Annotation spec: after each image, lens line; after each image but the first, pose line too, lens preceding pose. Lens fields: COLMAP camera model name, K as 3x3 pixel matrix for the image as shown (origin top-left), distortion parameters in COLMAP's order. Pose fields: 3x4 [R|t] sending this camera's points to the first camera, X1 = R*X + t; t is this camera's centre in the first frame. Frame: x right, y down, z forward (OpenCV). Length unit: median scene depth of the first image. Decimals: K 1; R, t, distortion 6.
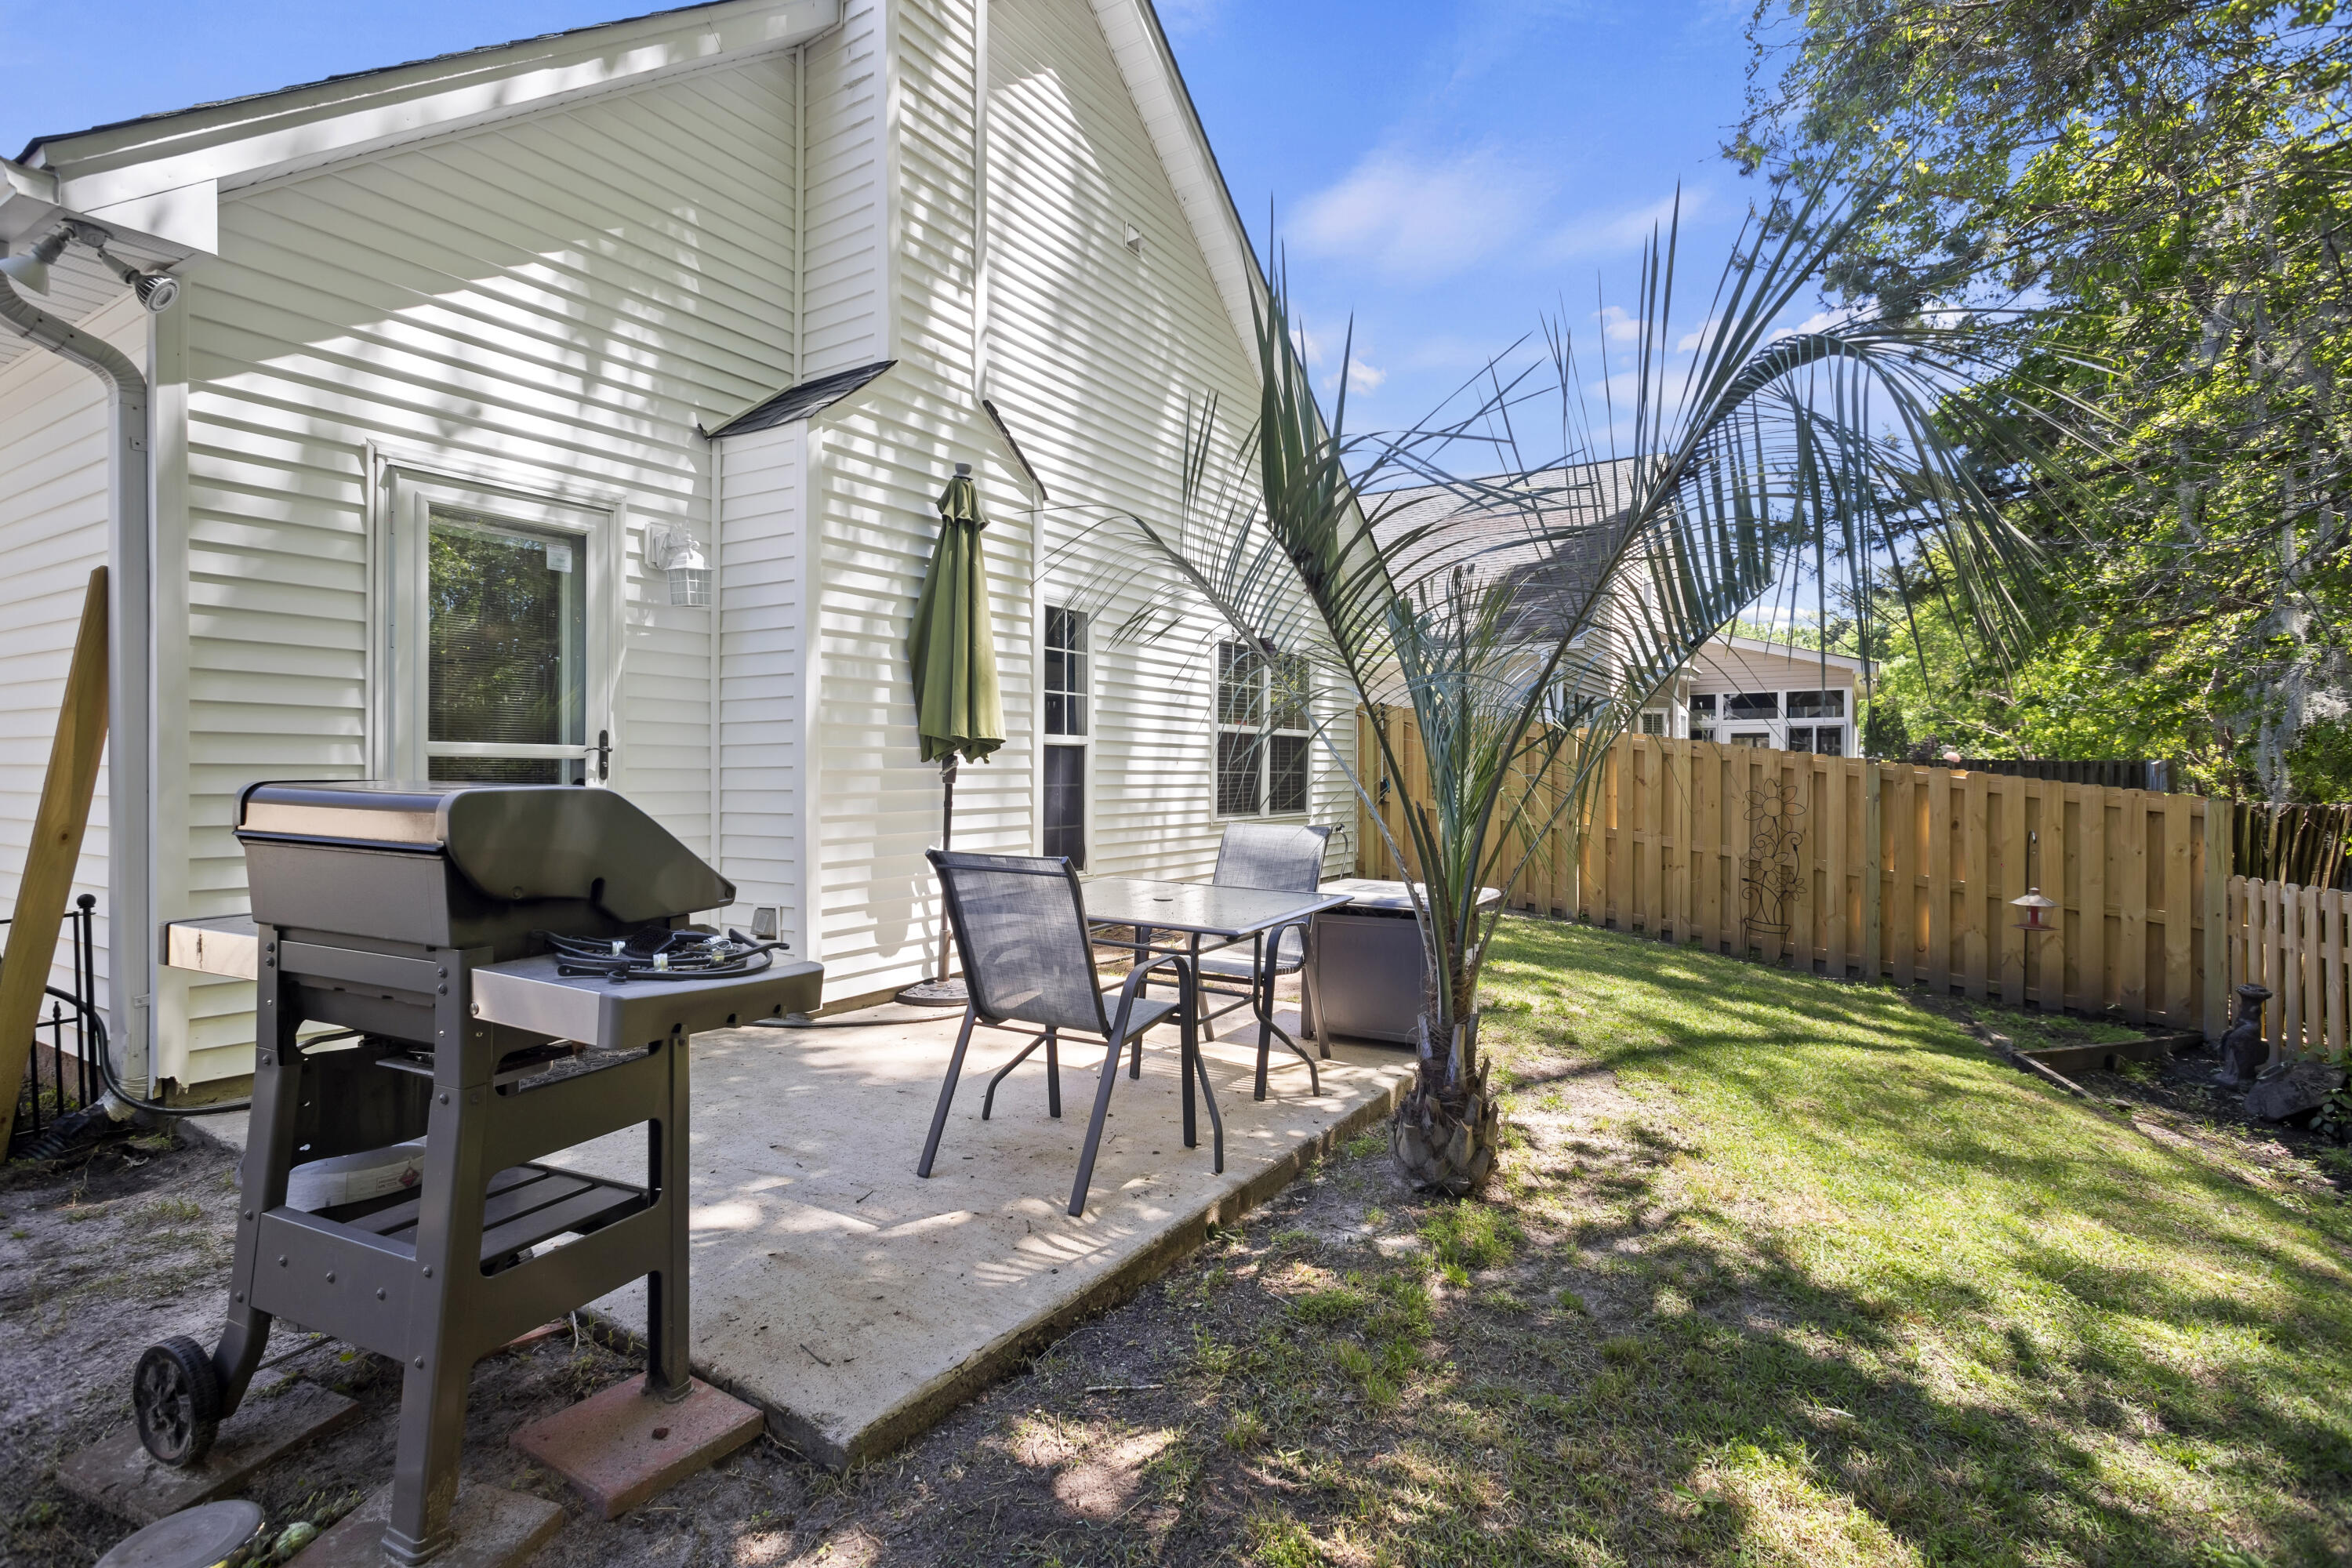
lens RADIAL K [[1160.4, 0, 1177.9], [0, 1160.4, 777.2], [0, 0, 1]] dist [-0.061696, 0.026949]
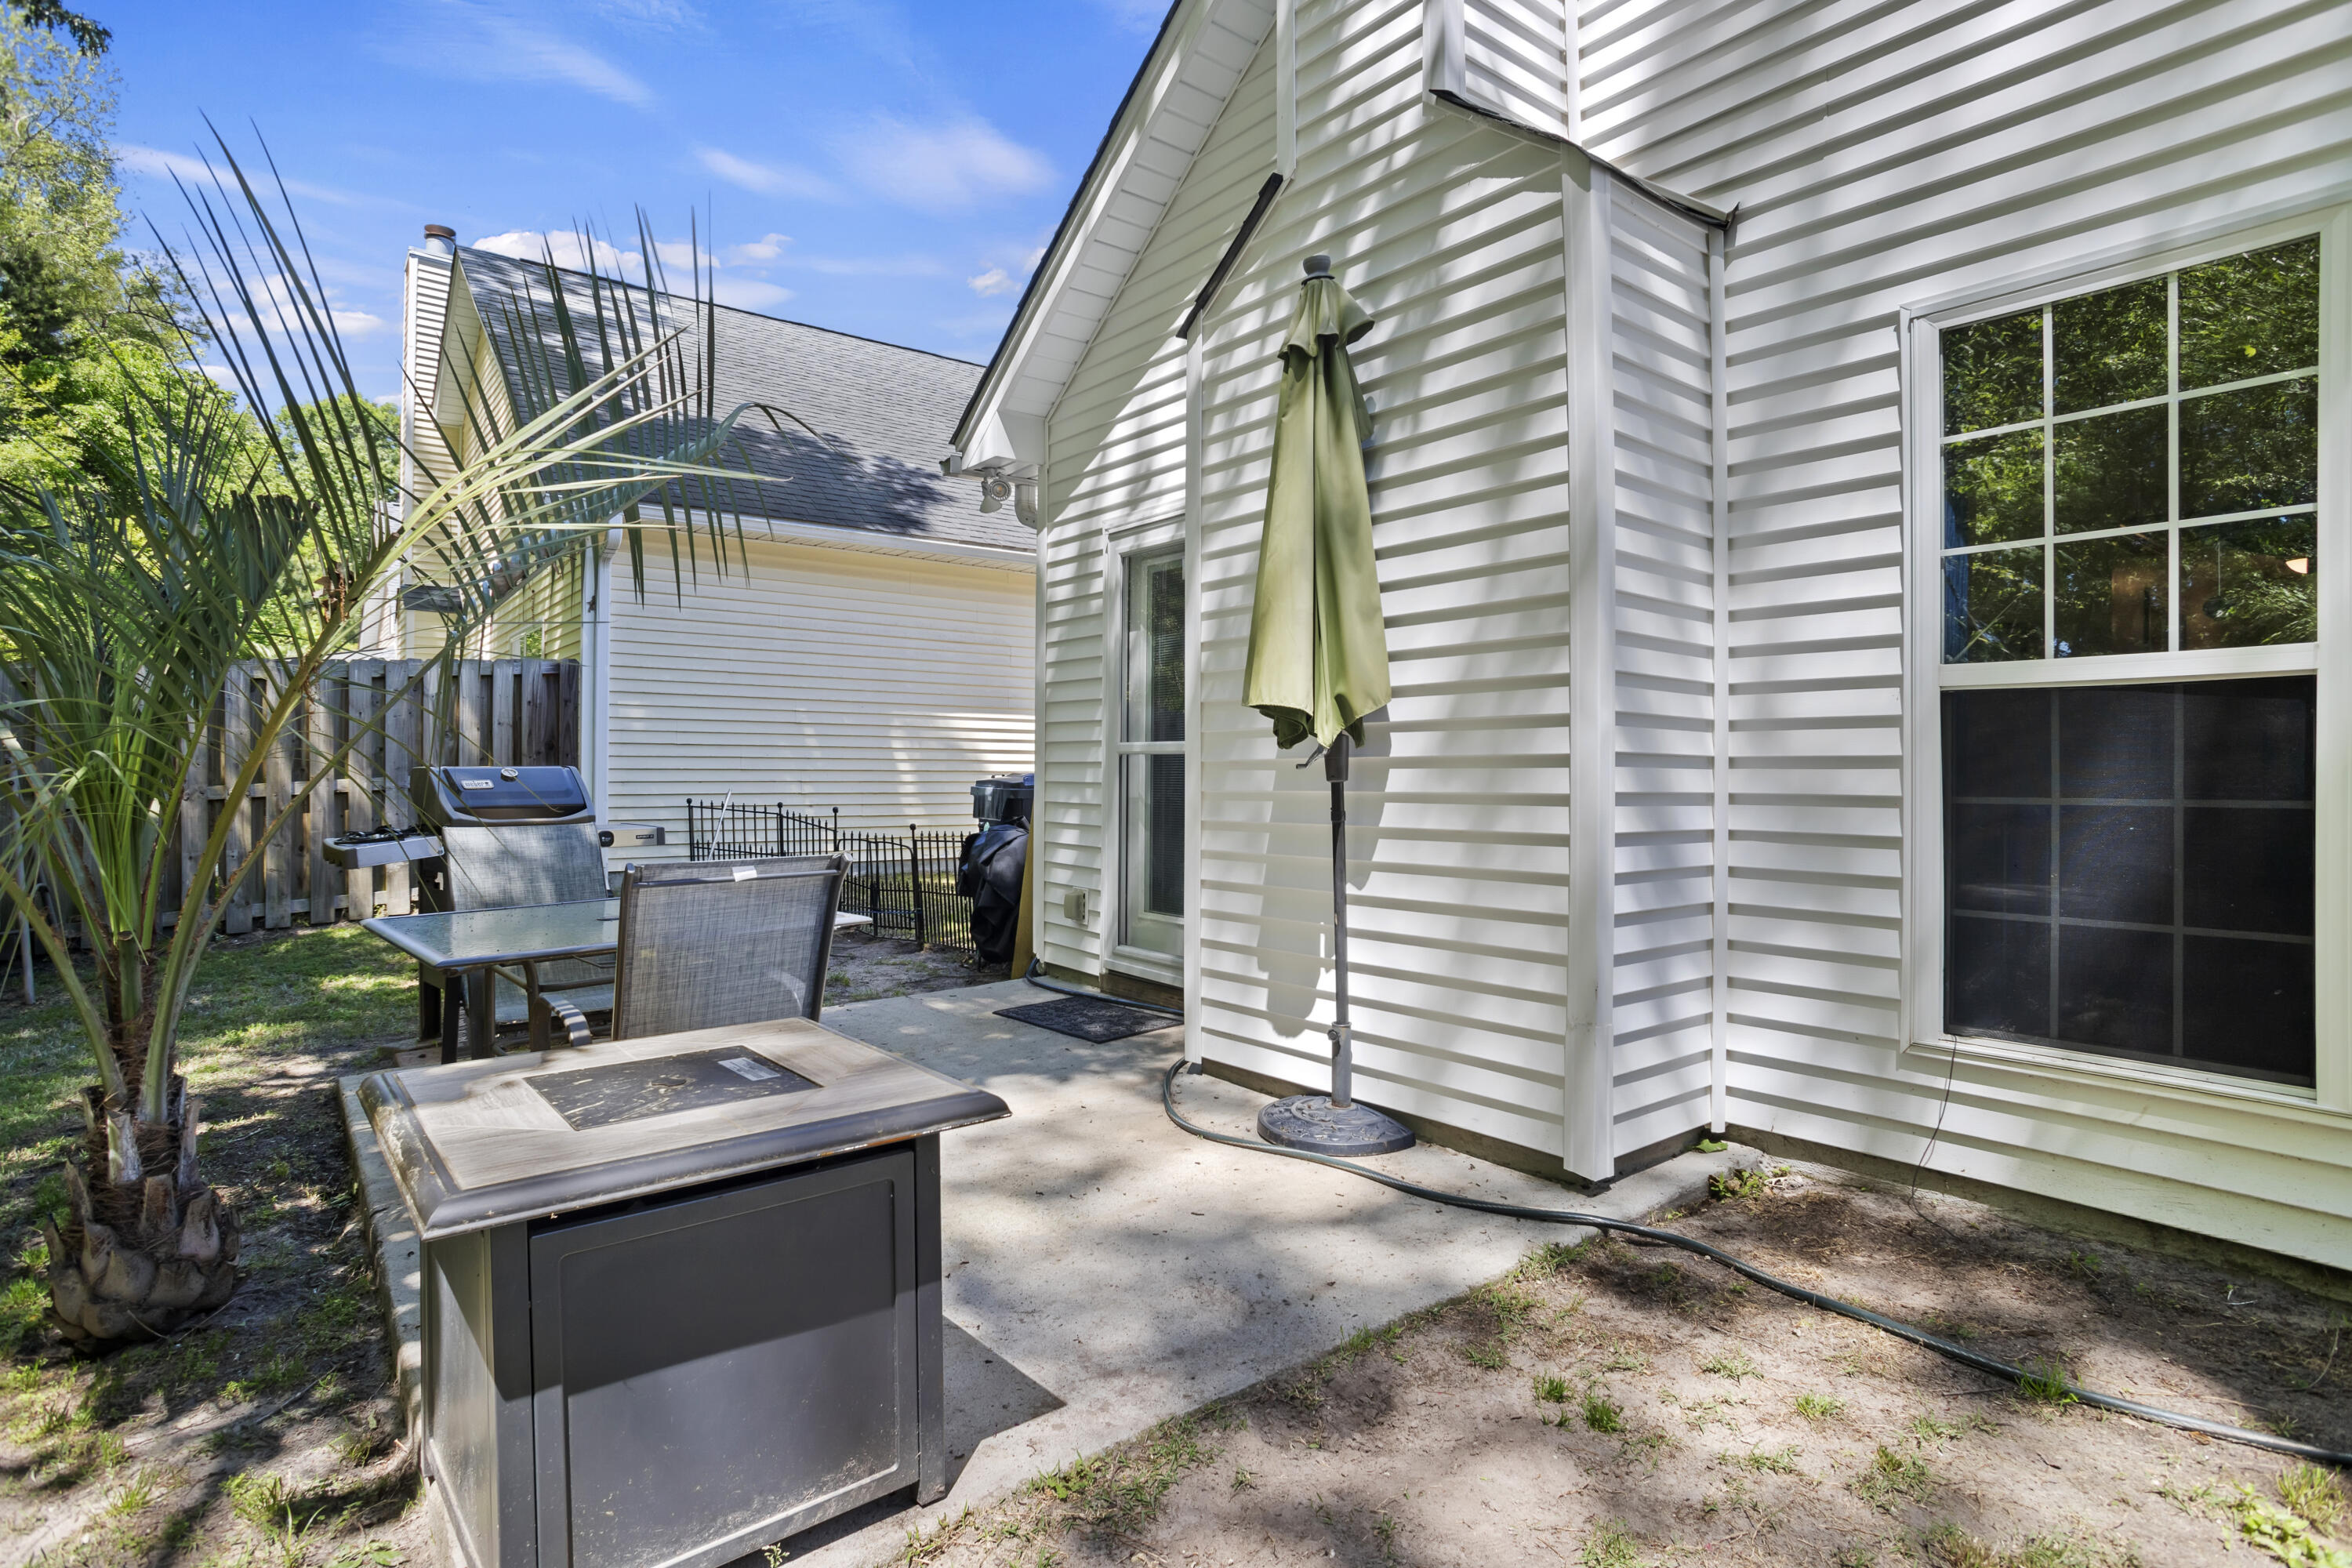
lens RADIAL K [[1160.4, 0, 1177.9], [0, 1160.4, 777.2], [0, 0, 1]] dist [-0.061696, 0.026949]
pose [[-0.317789, -0.004246, -0.948152, 0.439607], [-0.010771, 0.999942, -0.000868, 0.004064], [0.948100, 0.009936, -0.317817, 1.200490]]
